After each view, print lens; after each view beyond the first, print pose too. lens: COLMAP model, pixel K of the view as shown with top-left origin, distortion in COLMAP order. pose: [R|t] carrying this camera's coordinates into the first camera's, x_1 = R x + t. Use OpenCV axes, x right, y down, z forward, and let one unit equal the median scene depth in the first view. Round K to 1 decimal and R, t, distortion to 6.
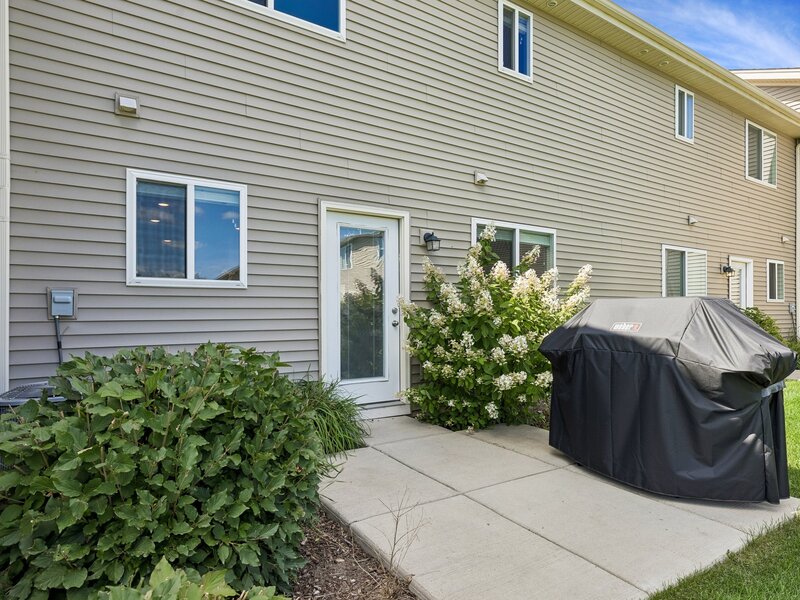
lens RADIAL K [[477.5, 0, 401.4], [0, 477.5, 303.8], [0, 0, 1]] dist [-0.003113, -0.001680]
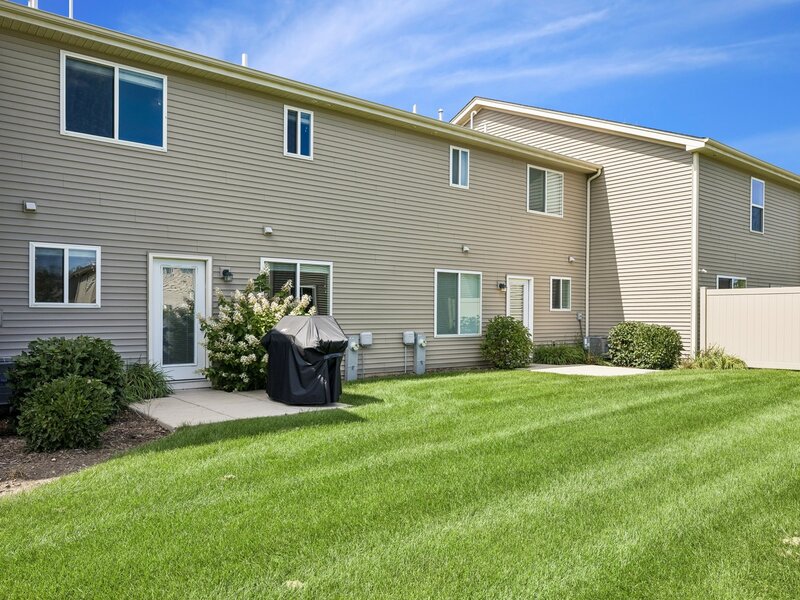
lens RADIAL K [[620.7, 0, 399.3], [0, 620.7, 302.4], [0, 0, 1]] dist [-0.011236, -0.003317]
pose [[0.993039, 0.003157, 0.117744, 0.410537], [-0.002733, 0.999989, -0.003767, -0.040744], [-0.117755, 0.003419, 0.993037, -1.138411]]
